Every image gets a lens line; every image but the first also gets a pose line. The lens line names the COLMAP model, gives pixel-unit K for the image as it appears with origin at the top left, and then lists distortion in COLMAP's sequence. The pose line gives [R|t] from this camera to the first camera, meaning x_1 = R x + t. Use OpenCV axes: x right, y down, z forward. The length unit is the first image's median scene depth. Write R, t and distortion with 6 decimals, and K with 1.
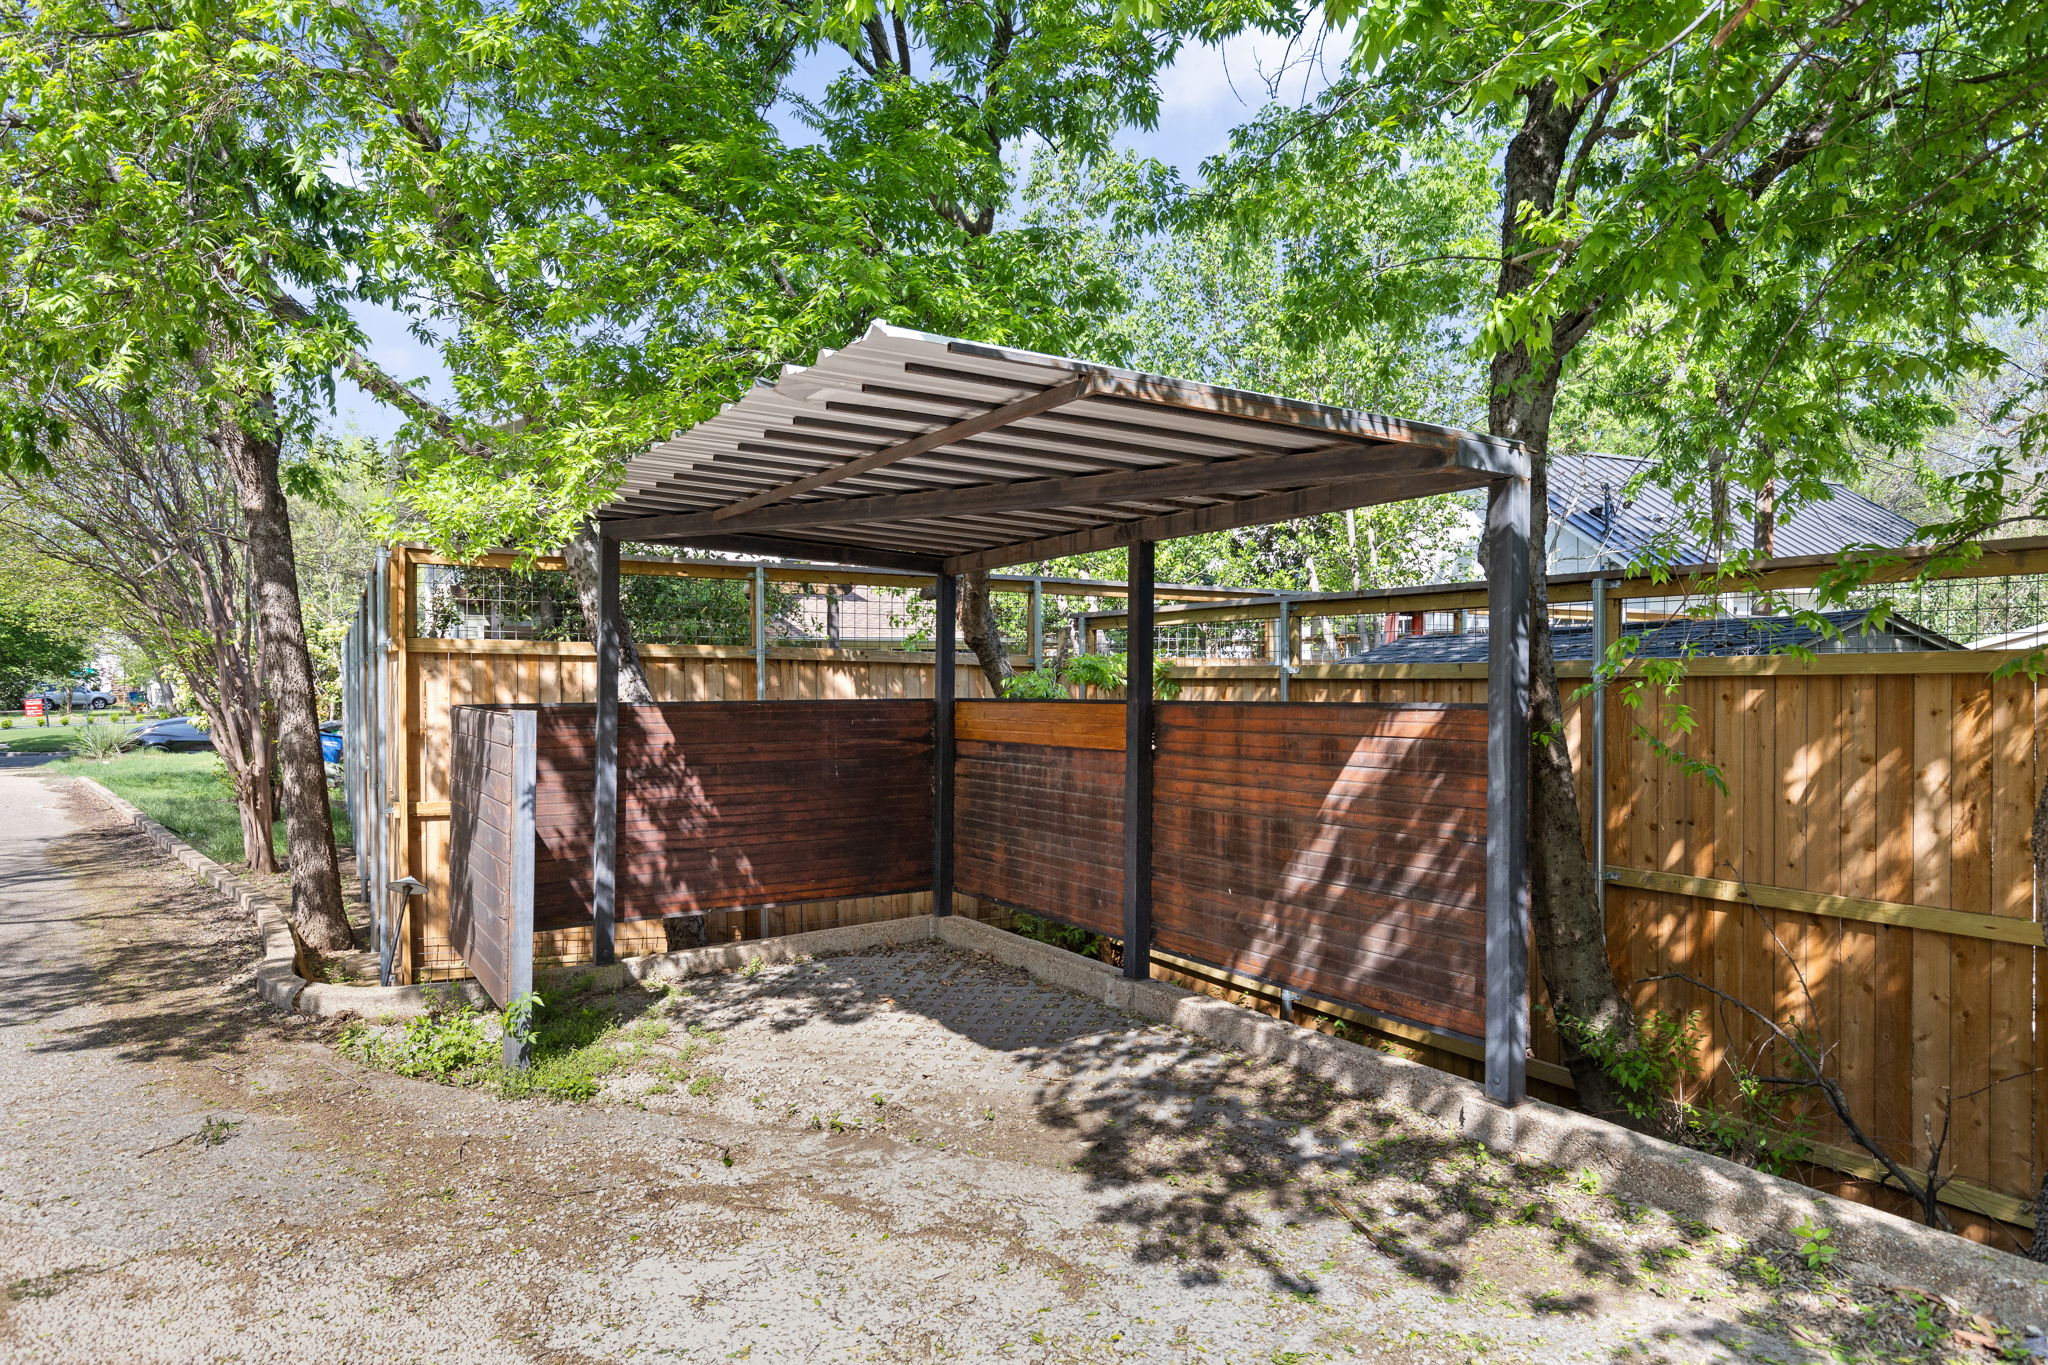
lens RADIAL K [[1286.6, 0, 1024.0], [0, 1286.6, 682.5], [0, 0, 1]] dist [0.003253, -0.001504]
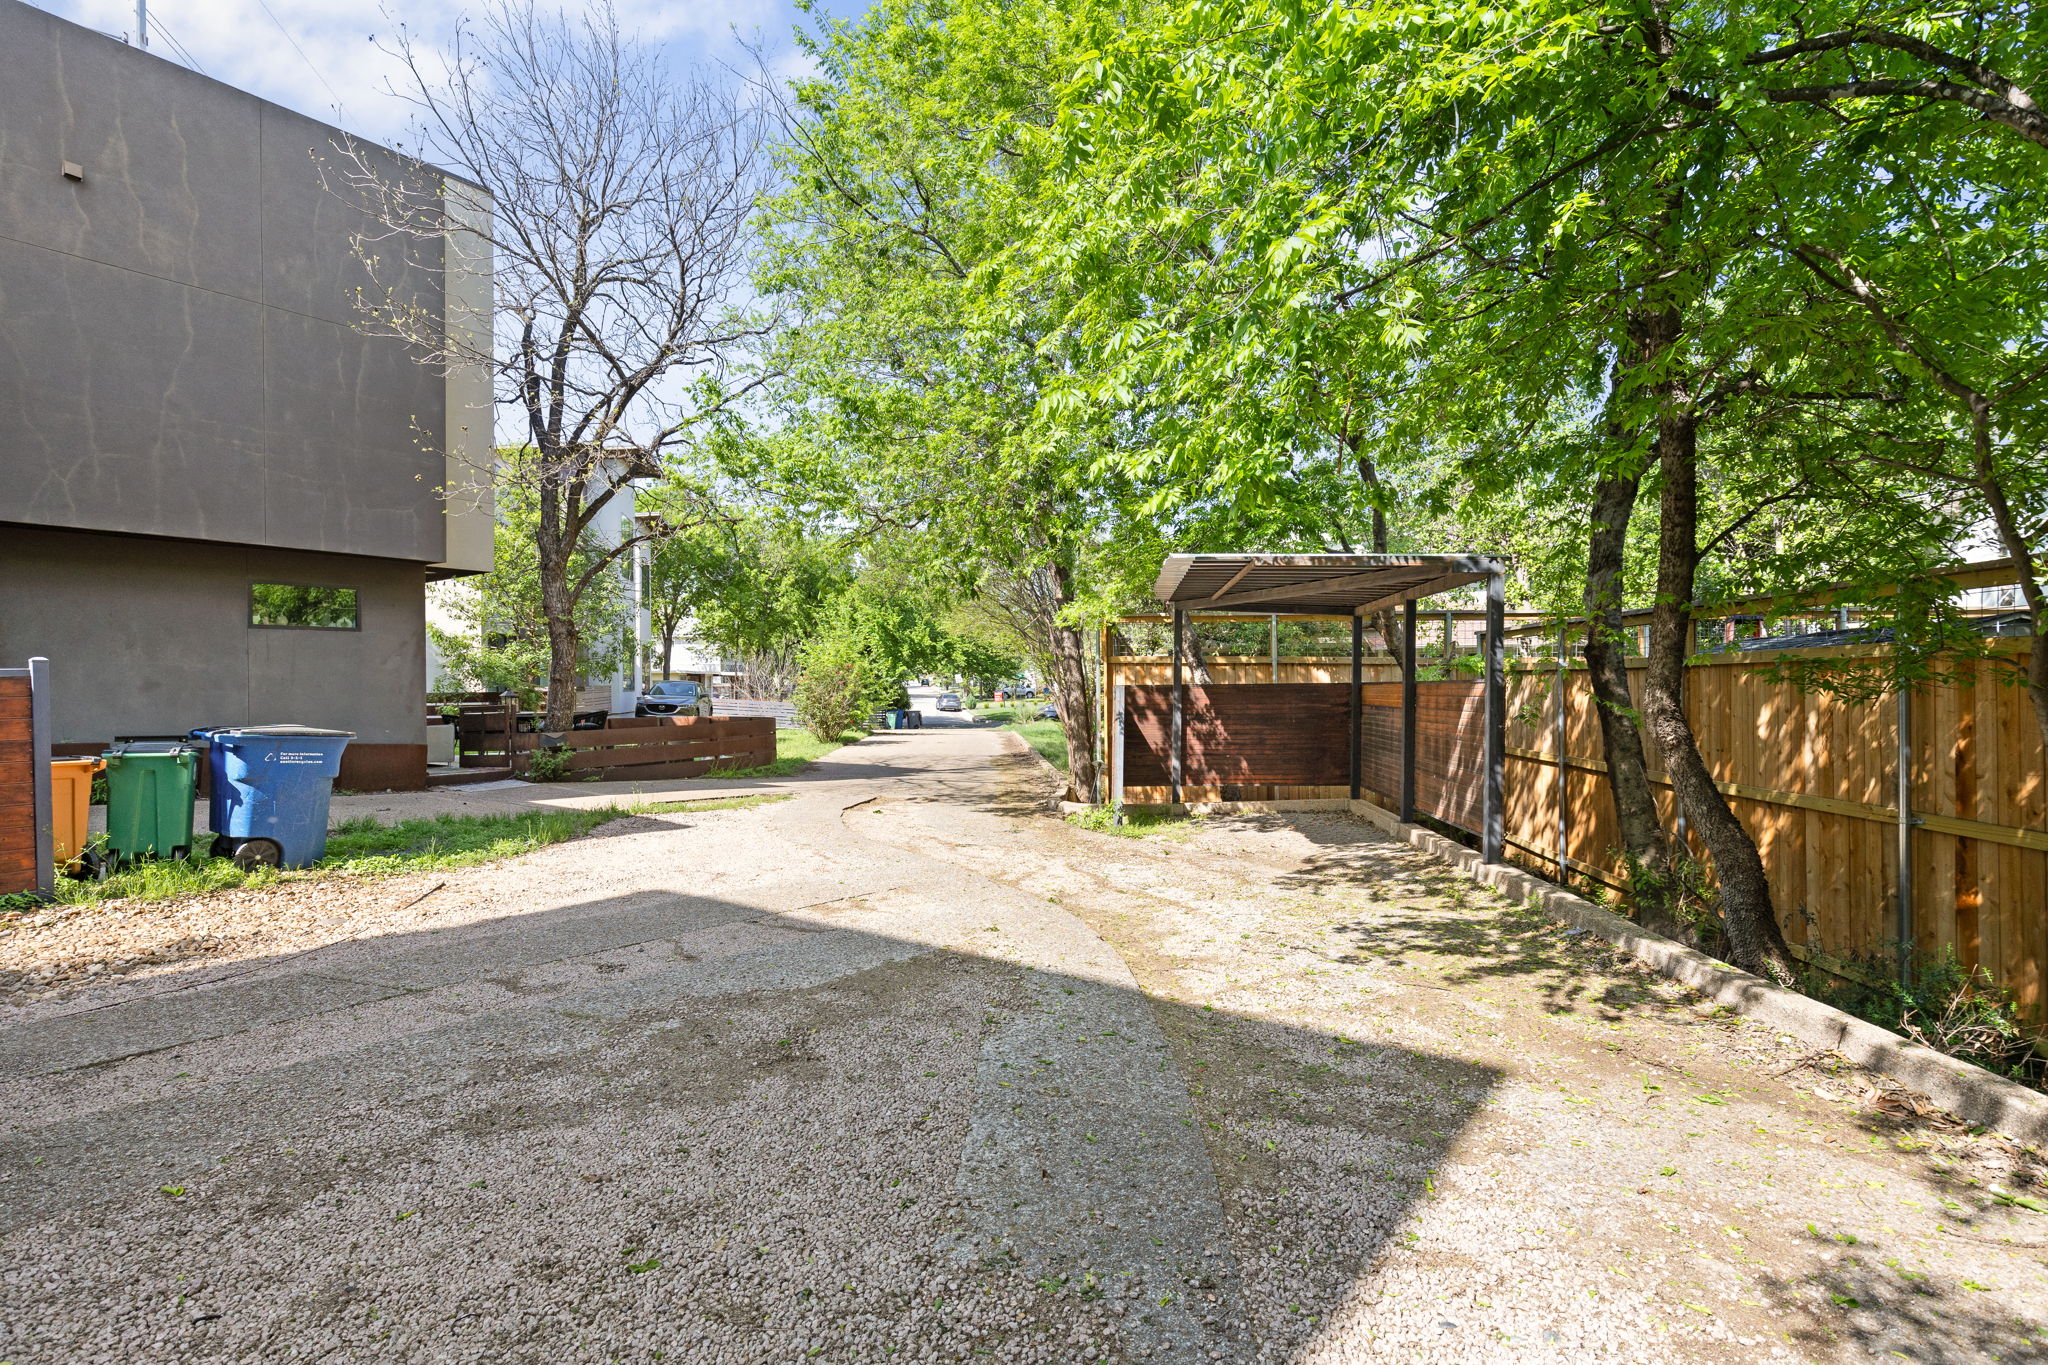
lens RADIAL K [[931.7, 0, 1029.4], [0, 931.7, 682.3], [0, 0, 1]] dist [0.014443, -0.000944]
pose [[0.811655, -0.003926, -0.584124, 0.394083], [0.004614, 0.999989, -0.000311, 0.011074], [0.584119, -0.002443, 0.811664, -0.427590]]
